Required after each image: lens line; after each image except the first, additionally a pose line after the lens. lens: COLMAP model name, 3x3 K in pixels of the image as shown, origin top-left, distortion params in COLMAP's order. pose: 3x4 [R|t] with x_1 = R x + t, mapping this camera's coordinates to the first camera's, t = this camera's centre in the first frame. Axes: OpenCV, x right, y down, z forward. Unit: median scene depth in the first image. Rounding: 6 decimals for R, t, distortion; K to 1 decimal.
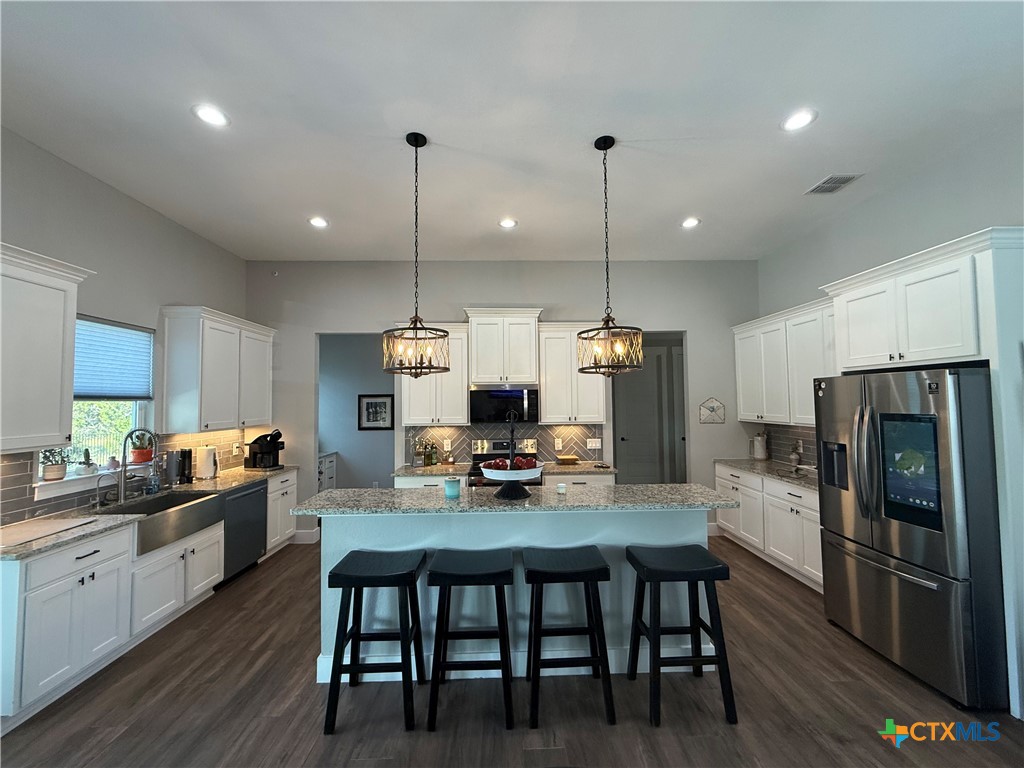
lens RADIAL K [[411.0, 0, 509.4], [0, 411.0, 383.8], [0, 0, 1]] dist [-0.002973, -0.000305]
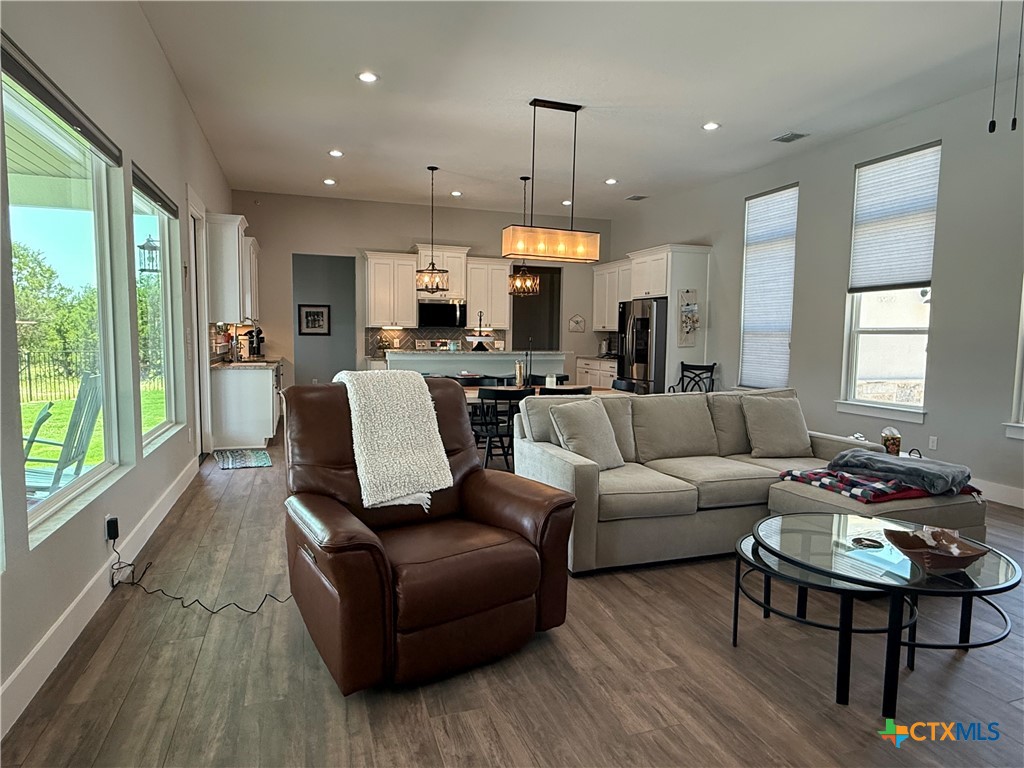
lens RADIAL K [[624.8, 0, 513.5], [0, 624.8, 386.4], [0, 0, 1]] dist [-0.002004, 0.000310]
pose [[0.950244, -0.004202, 0.311477, -0.449502], [-0.035246, 0.992037, 0.120913, 0.028996], [-0.309505, -0.125876, 0.942530, -1.142155]]
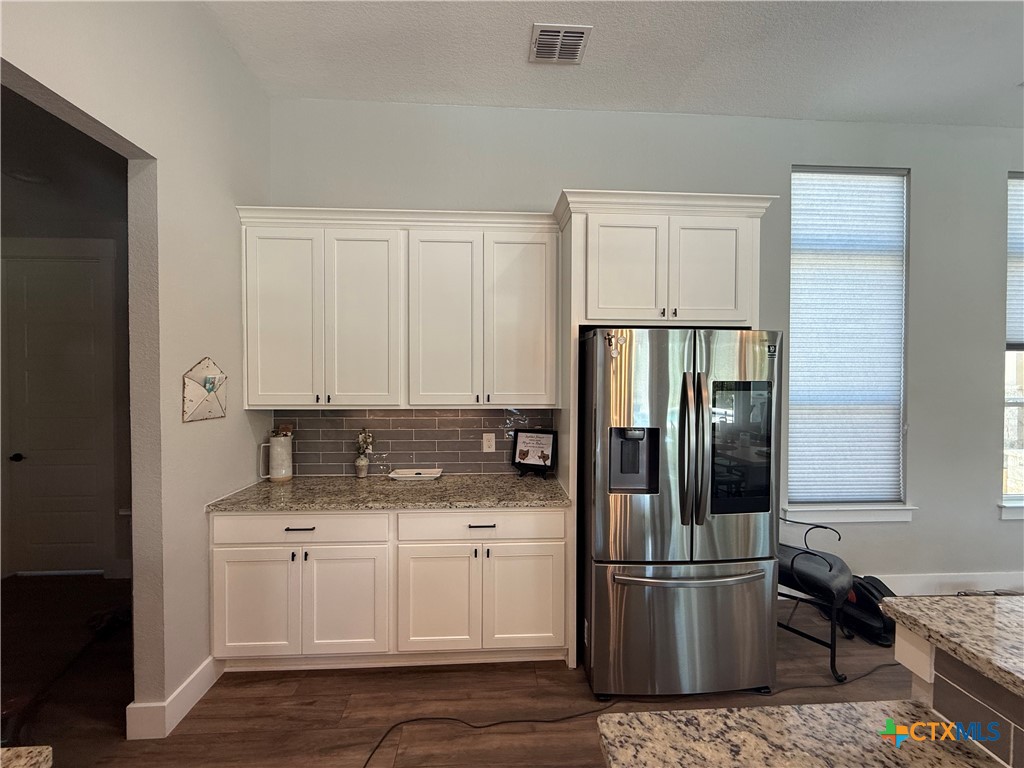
lens RADIAL K [[411.0, 0, 508.9], [0, 411.0, 384.7], [0, 0, 1]] dist [-0.002973, -0.000305]
pose [[-0.030994, -0.001719, 0.999518, 0.081460], [-0.044301, 0.999018, 0.000345, 0.051406], [-0.998537, -0.044269, -0.031039, 0.763485]]
